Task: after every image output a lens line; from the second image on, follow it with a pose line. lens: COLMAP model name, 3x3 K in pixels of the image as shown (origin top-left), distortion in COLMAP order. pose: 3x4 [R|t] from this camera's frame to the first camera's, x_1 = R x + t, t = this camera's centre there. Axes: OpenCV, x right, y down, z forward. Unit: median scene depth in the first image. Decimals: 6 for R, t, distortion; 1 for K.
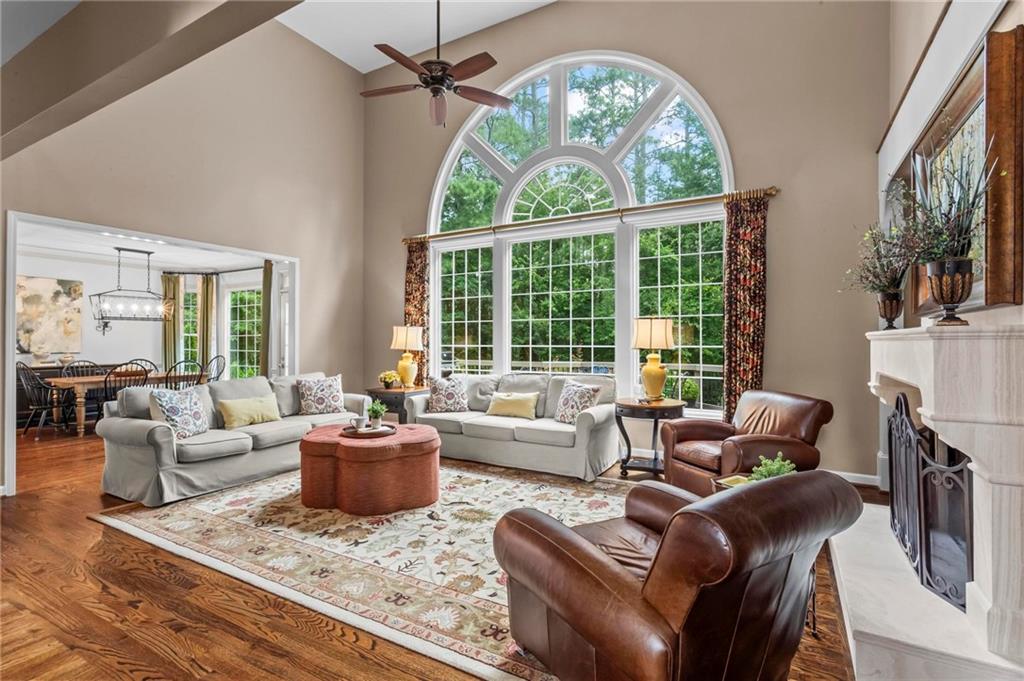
lens RADIAL K [[486.2, 0, 500.2], [0, 486.2, 337.0], [0, 0, 1]] dist [0.000500, 0.005753]
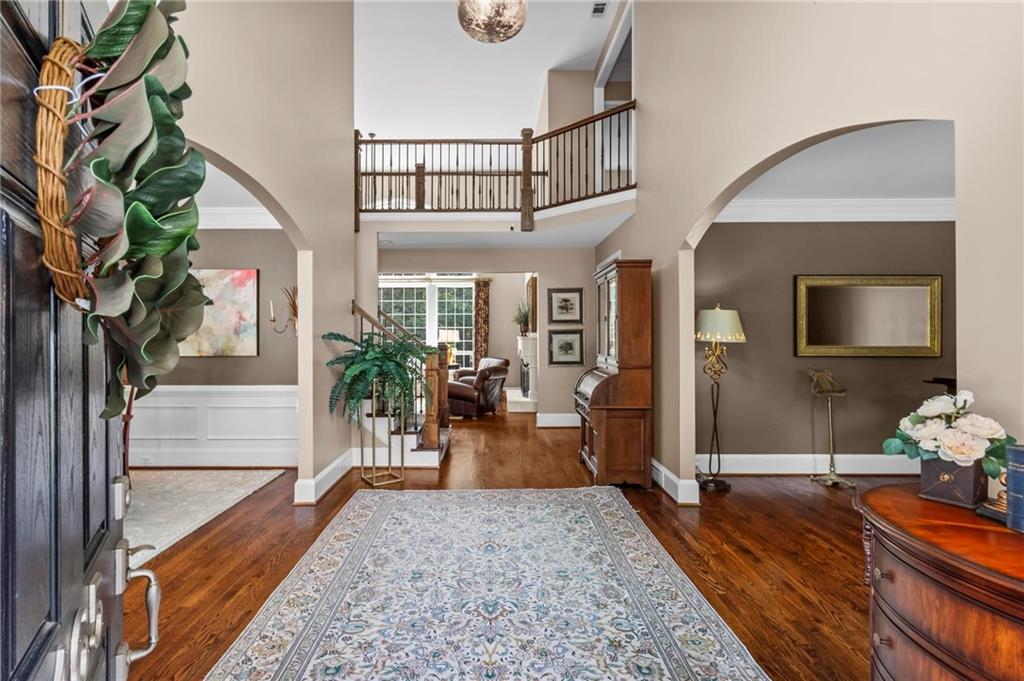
lens RADIAL K [[496.2, 0, 506.1], [0, 496.2, 324.7], [0, 0, 1]] dist [0.001410, -0.000085]
pose [[0.854233, 0.009452, 0.519804, -0.941535], [-0.004838, 0.999936, -0.010233, -0.050146], [-0.519868, 0.006227, 0.854224, -1.640393]]
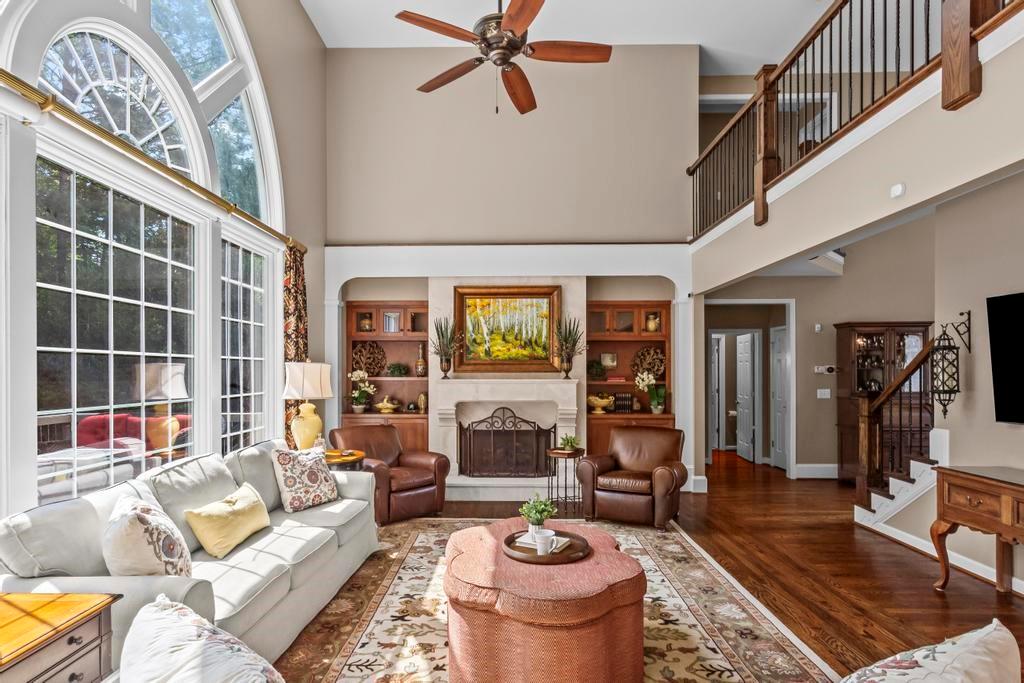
lens RADIAL K [[540.1, 0, 501.4], [0, 540.1, 372.1], [0, 0, 1]] dist [0.001220, 0.000661]
pose [[-0.490025, -0.001031, 0.871708, -0.954666], [-0.008944, 0.999953, -0.003846, -0.028090], [-0.871662, -0.009681, -0.490011, 1.577276]]
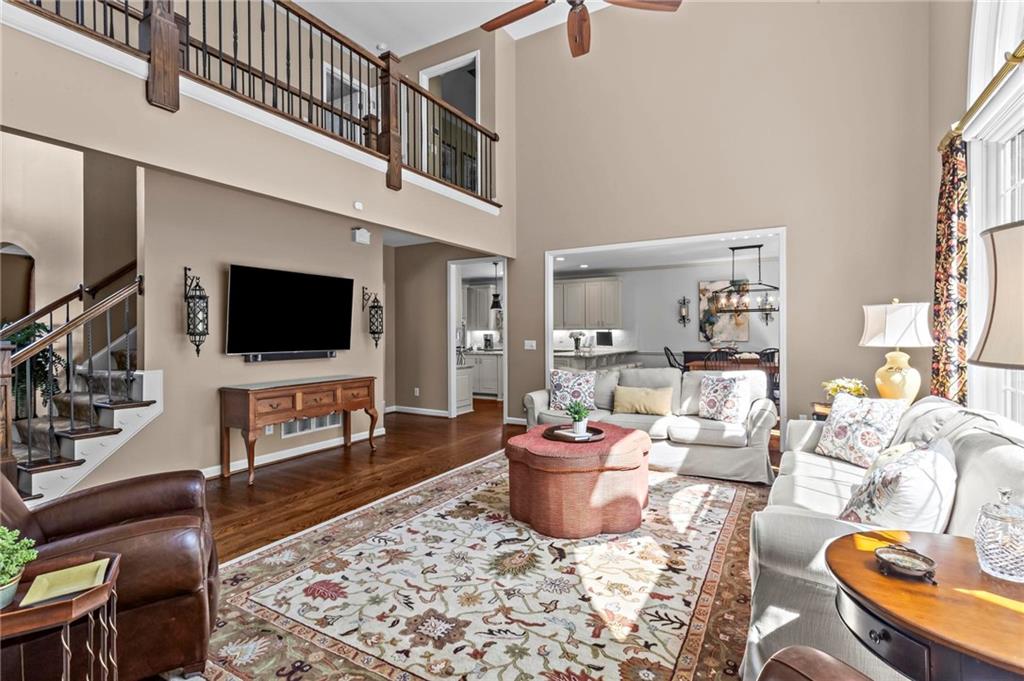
lens RADIAL K [[486.2, 0, 500.2], [0, 486.2, 337.0], [0, 0, 1]] dist [0.000500, 0.005753]
pose [[-0.006530, 0.007640, -0.999949, 0.700910], [0.015838, 0.999846, 0.007535, 0.008635], [0.999853, -0.015788, -0.006650, 0.992958]]
